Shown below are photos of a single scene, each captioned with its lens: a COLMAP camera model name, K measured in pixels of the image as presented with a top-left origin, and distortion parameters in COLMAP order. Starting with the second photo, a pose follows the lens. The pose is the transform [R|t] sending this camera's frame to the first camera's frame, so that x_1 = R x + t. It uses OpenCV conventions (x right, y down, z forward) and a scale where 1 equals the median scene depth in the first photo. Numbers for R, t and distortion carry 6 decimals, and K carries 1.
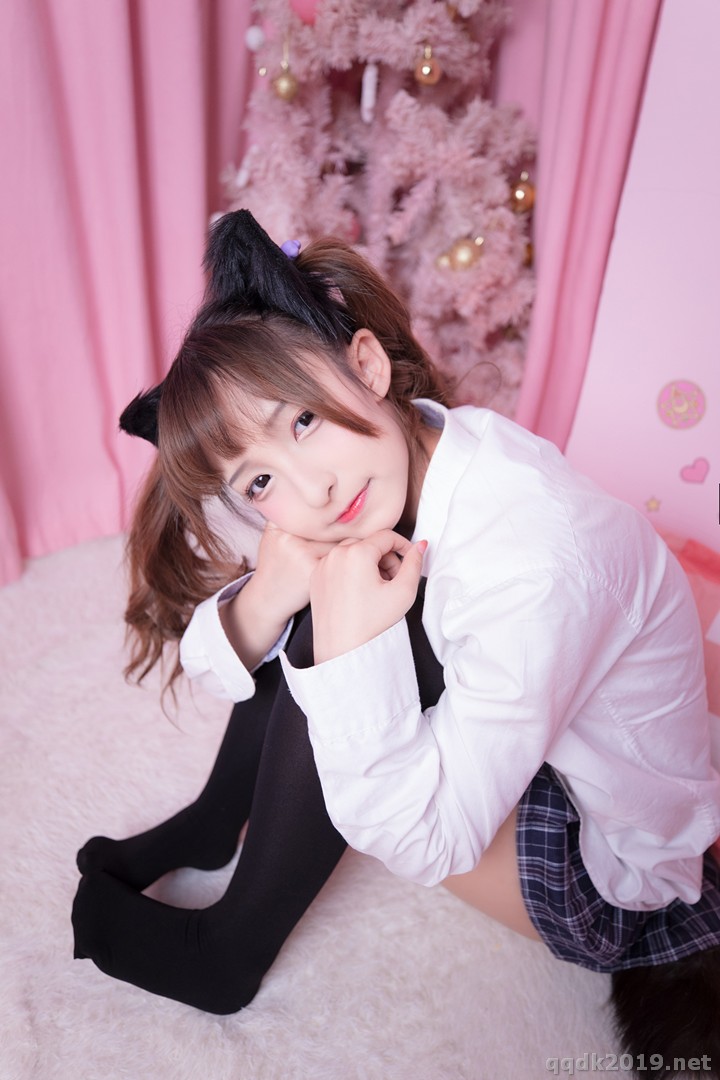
lens RADIAL K [[713.7, 0, 360.0], [0, 713.7, 540.0], [0, 0, 1]] dist [-0.017289, 0.024204]
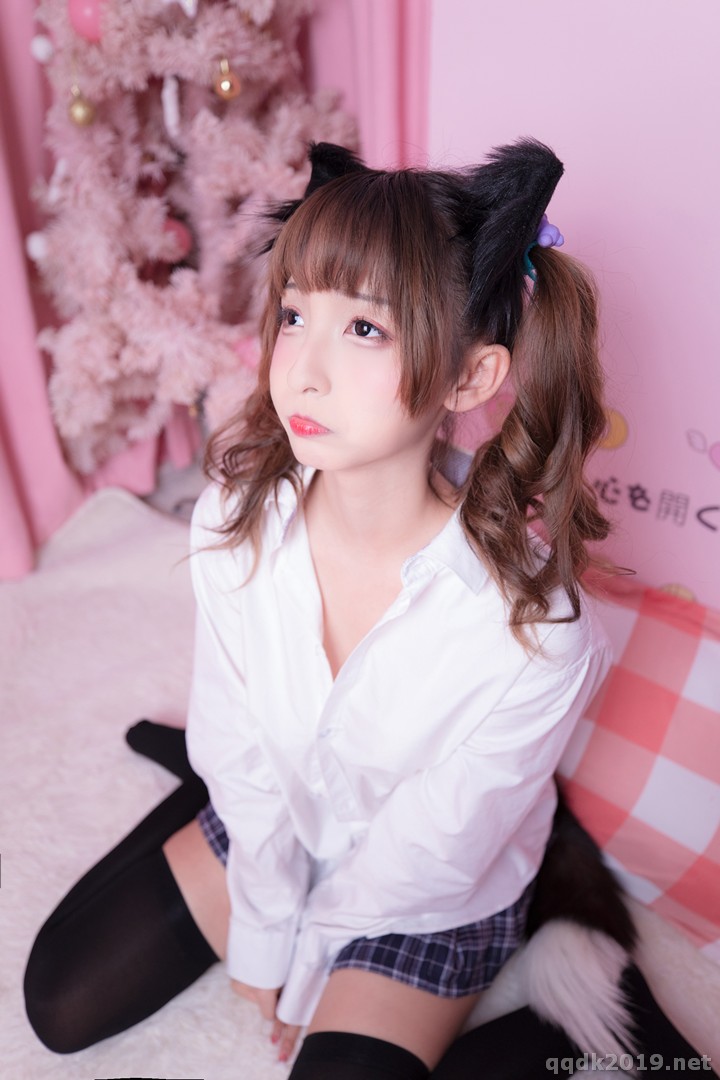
lens RADIAL K [[812.4, 0, 360.0], [0, 812.4, 540.0], [0, 0, 1]] dist [-0.008504, 0.031820]
pose [[0.987039, -0.134462, 0.087598, 0.091758], [0.129142, 0.989569, 0.063834, -0.094470], [-0.095267, -0.051694, 0.994109, -0.144618]]
